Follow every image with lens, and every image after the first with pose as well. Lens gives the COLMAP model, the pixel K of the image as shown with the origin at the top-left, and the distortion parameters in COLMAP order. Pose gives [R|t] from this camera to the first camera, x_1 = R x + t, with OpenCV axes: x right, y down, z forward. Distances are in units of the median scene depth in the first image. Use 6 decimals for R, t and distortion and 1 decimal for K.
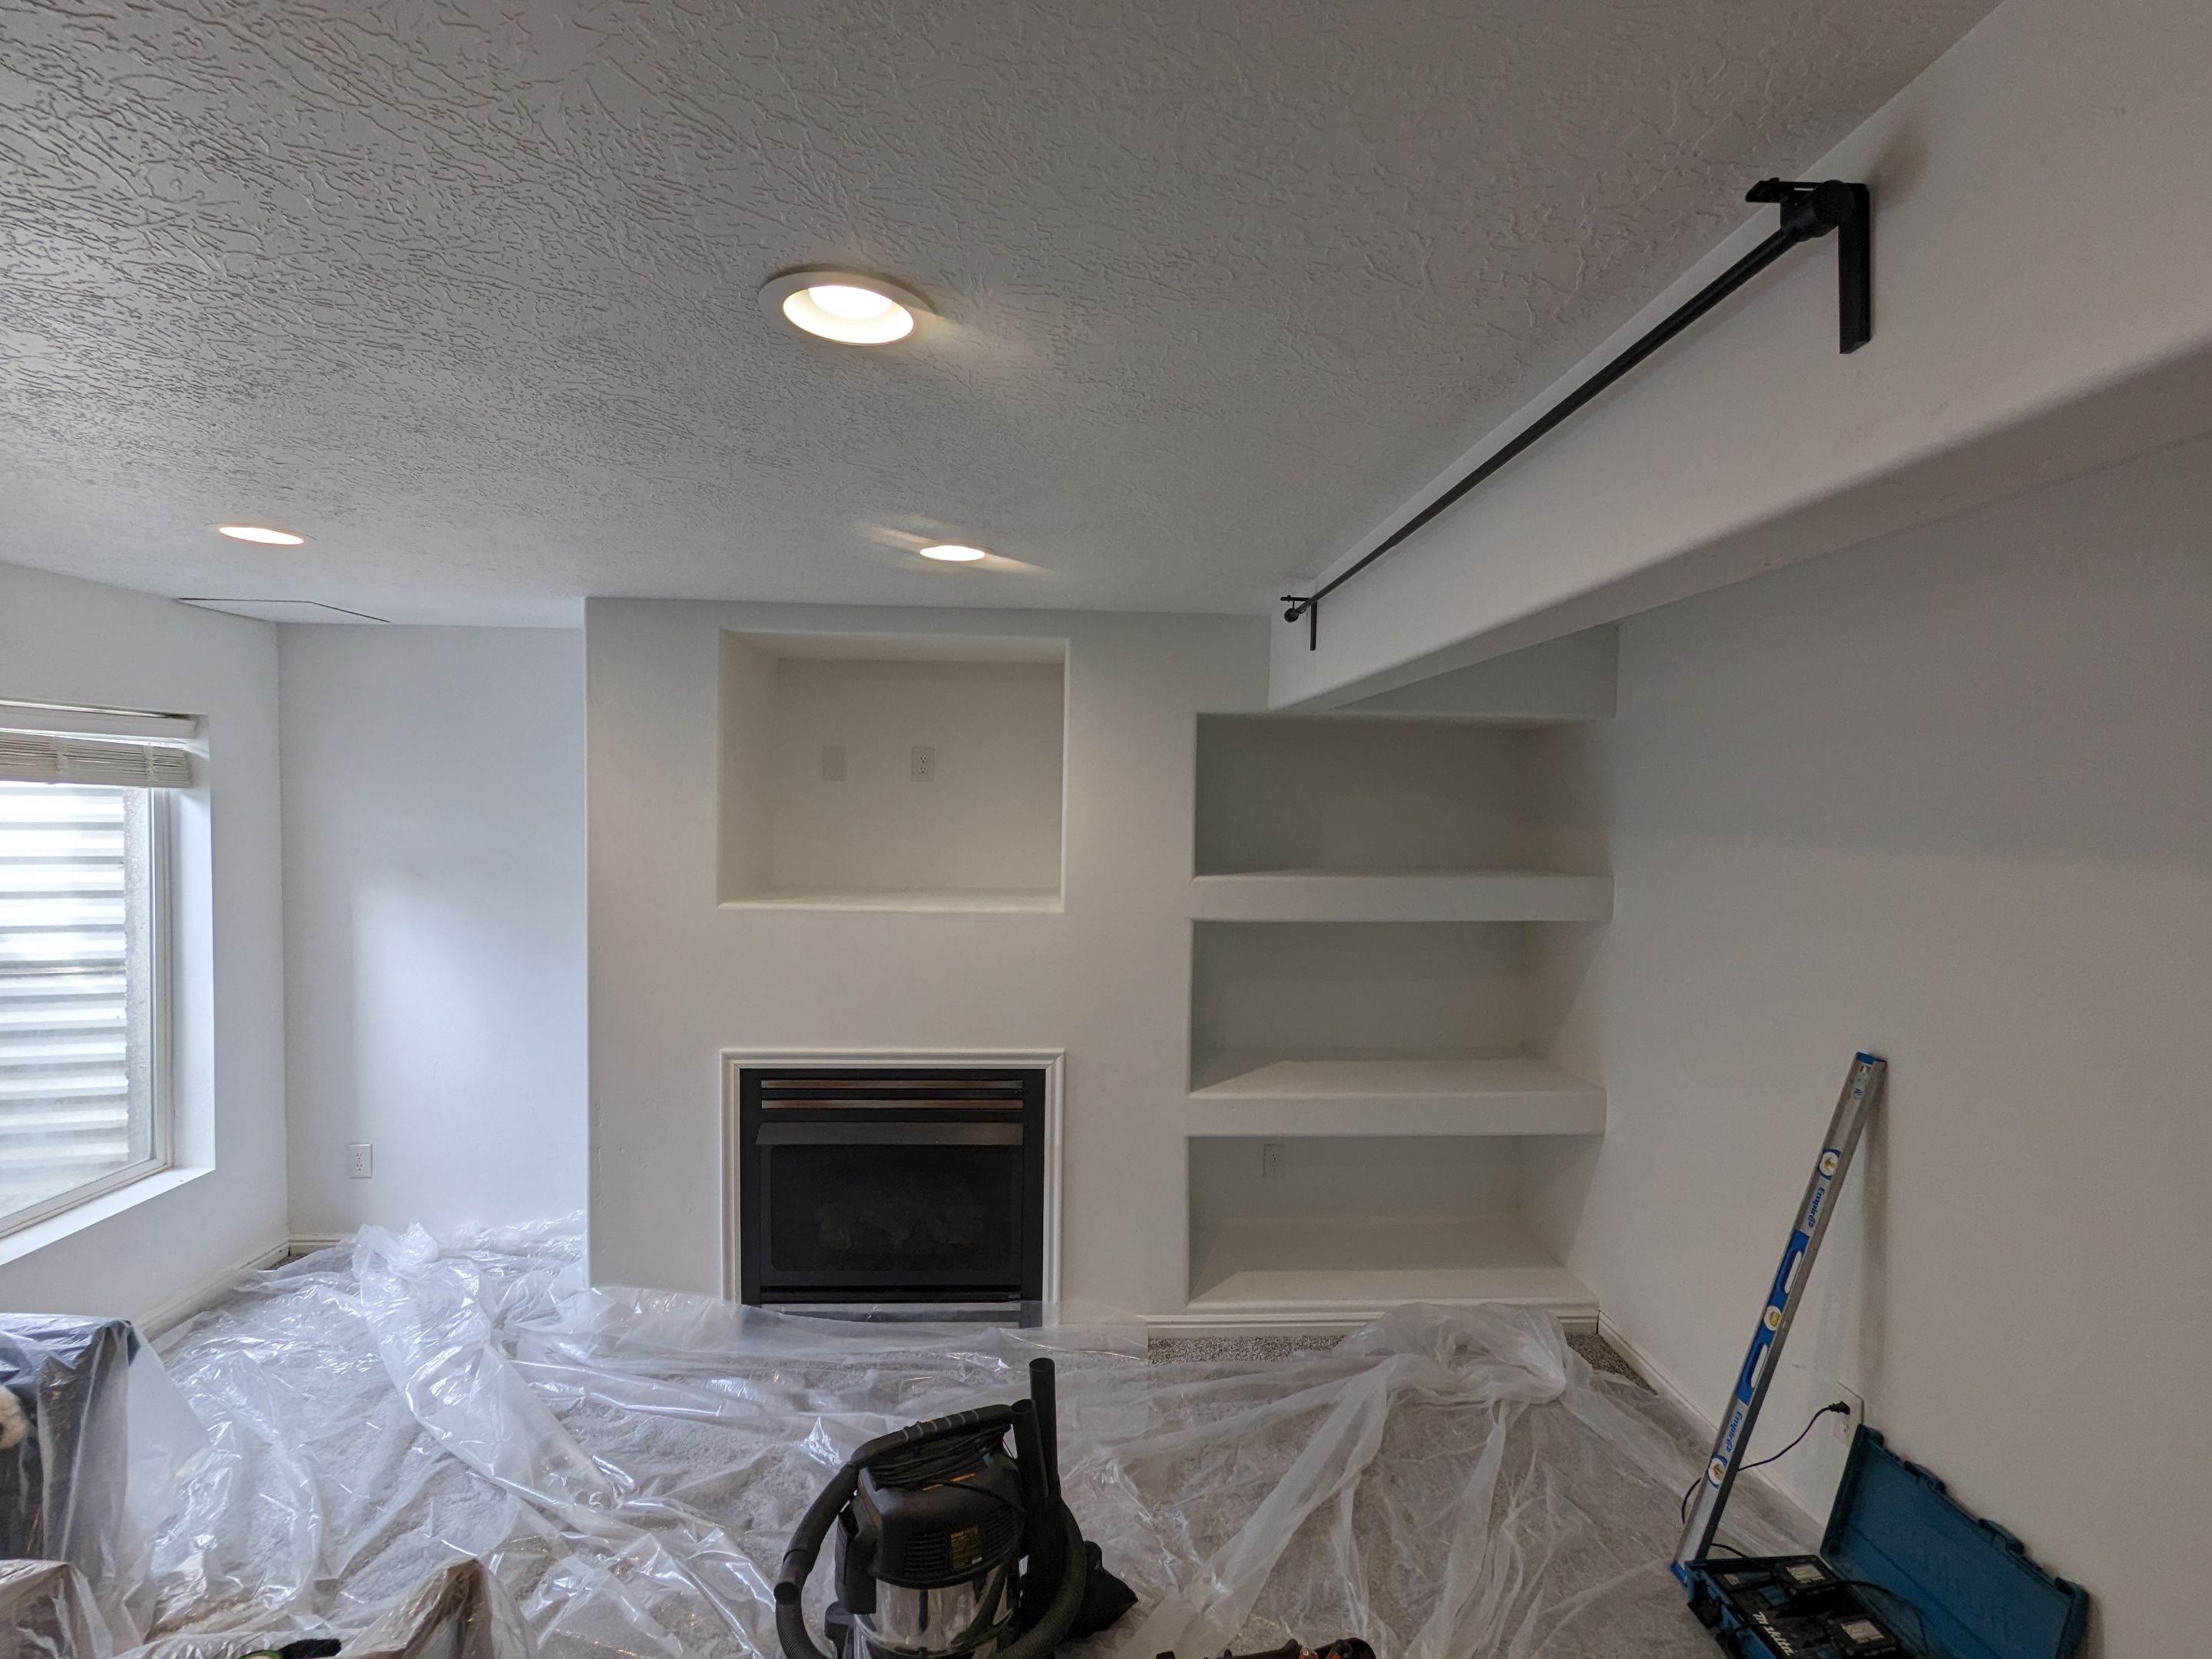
lens RADIAL K [[1043.6, 0, 1104.4], [0, 1043.6, 827.6], [0, 0, 1]] dist [-0.002584, 0.000526]
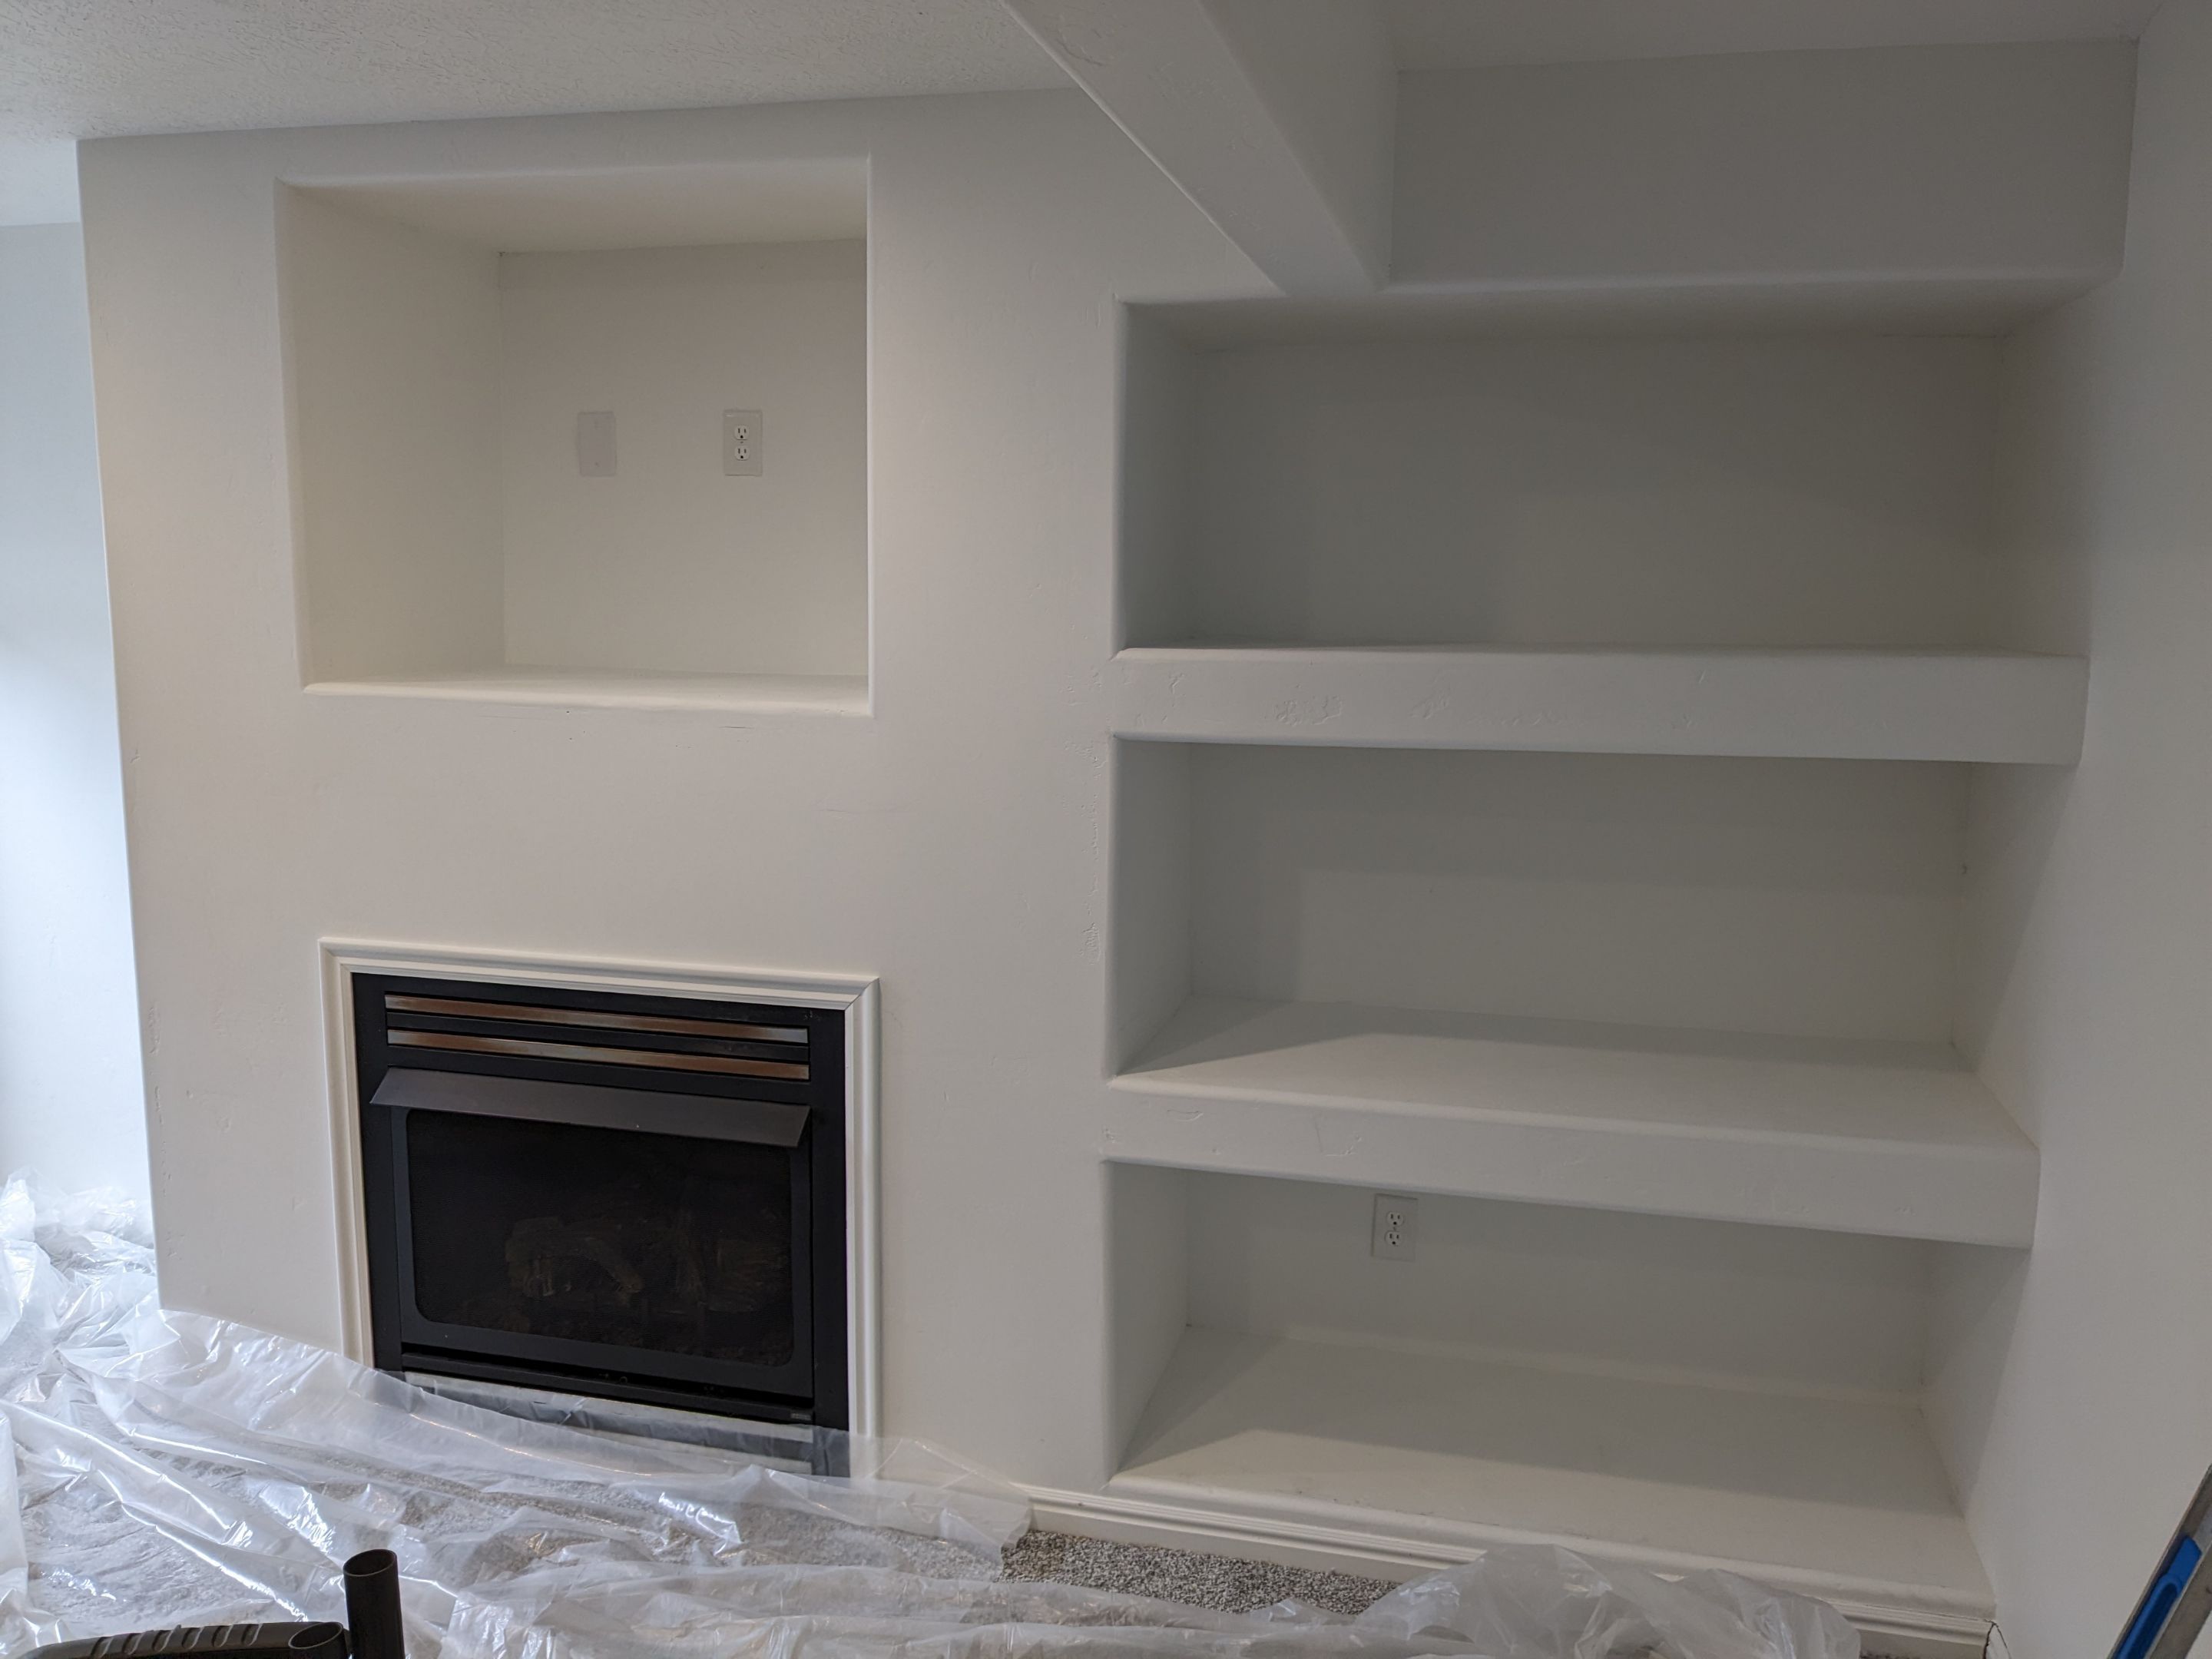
lens RADIAL K [[1725.7, 0, 1106.0], [0, 1725.7, 829.5], [0, 0, 1]] dist [0.070562, -0.124508]
pose [[0.956238, 0.039951, -0.289849, 0.320965], [-0.008282, 0.993933, 0.109675, 0.042948], [0.292472, -0.102475, 0.950768, 0.214408]]
